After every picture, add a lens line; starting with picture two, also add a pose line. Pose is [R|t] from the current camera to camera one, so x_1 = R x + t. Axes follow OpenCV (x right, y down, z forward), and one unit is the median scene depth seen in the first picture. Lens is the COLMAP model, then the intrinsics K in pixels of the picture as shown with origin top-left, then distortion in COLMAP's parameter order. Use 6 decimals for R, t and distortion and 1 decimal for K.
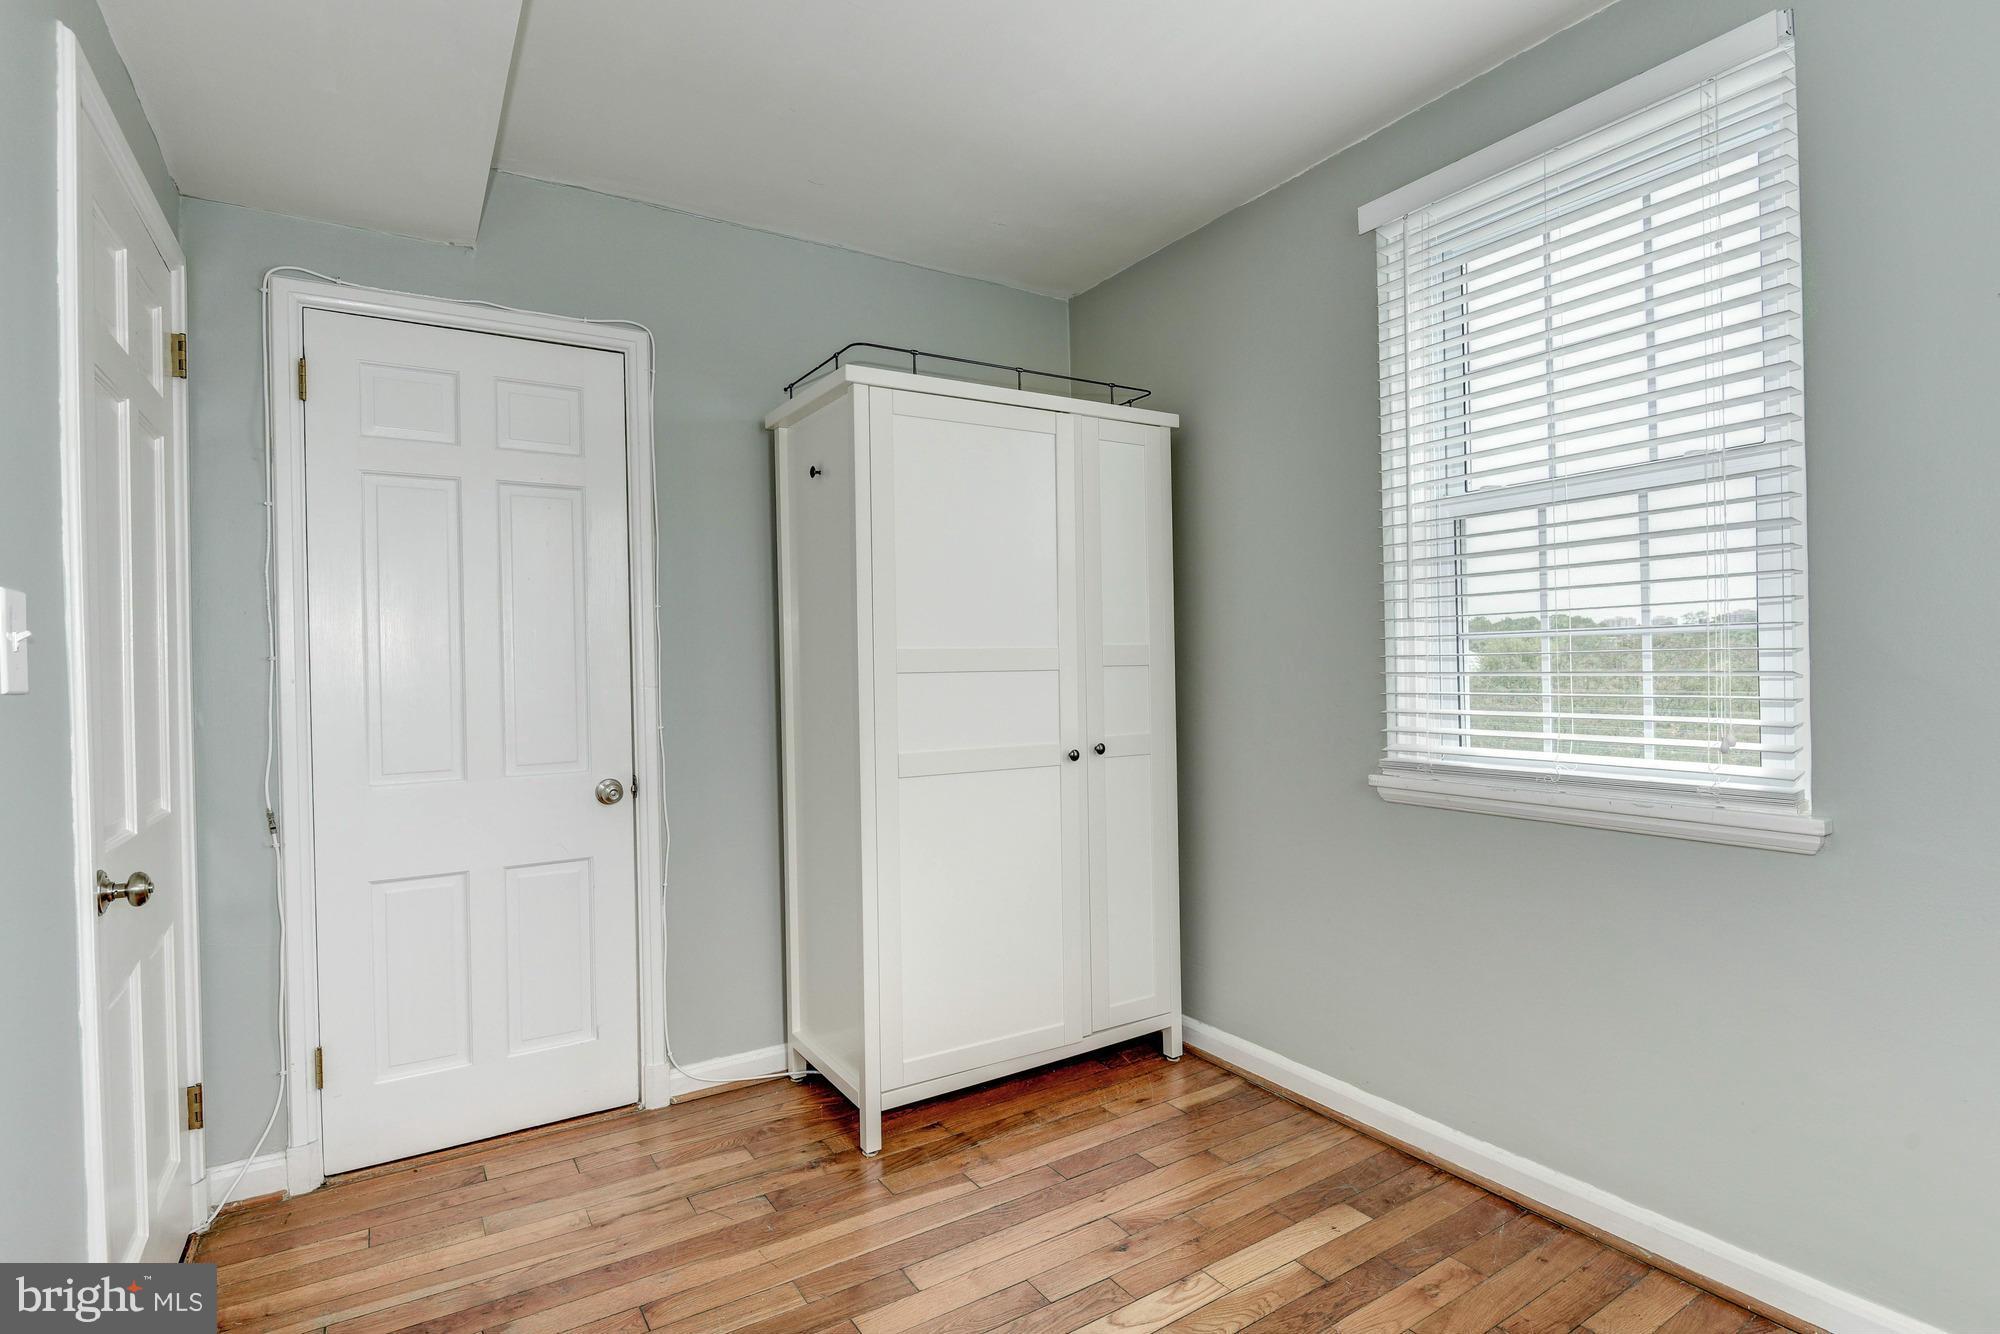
lens RADIAL K [[973.0, 0, 1000.0], [0, 973.0, 667.0], [0, 0, 1]] dist [-0.002127, -0.006211]
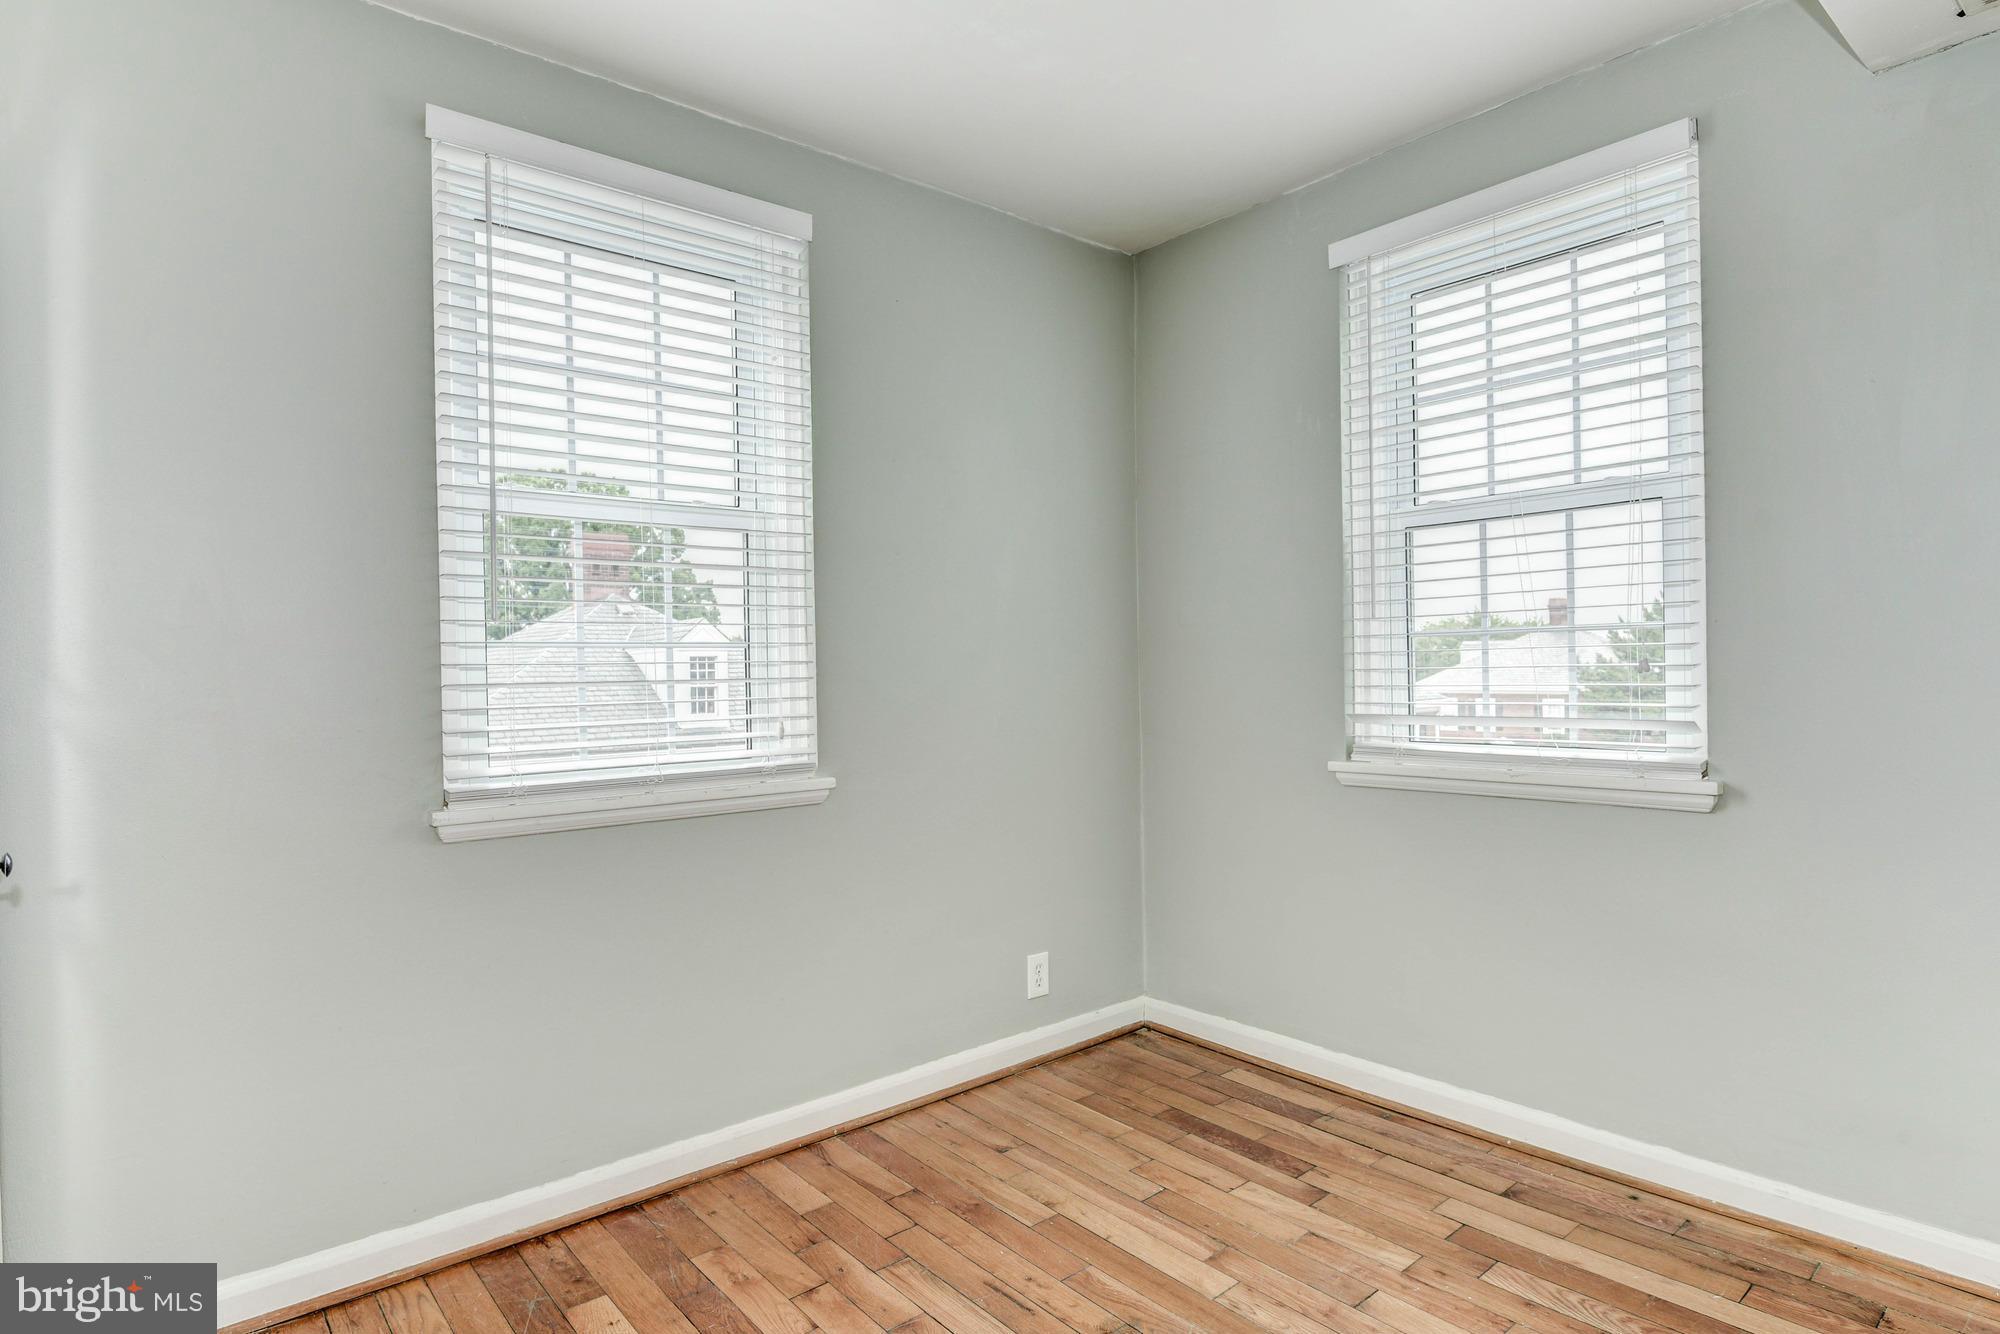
lens RADIAL K [[1041.6, 0, 1000.0], [0, 1041.6, 667.0], [0, 0, 1]] dist [-0.037246, 0.000073]
pose [[-0.133183, 0.024704, 0.990784, -0.617607], [0.027410, 0.999399, -0.021234, 0.025934], [-0.990712, 0.024329, -0.133780, 0.774744]]
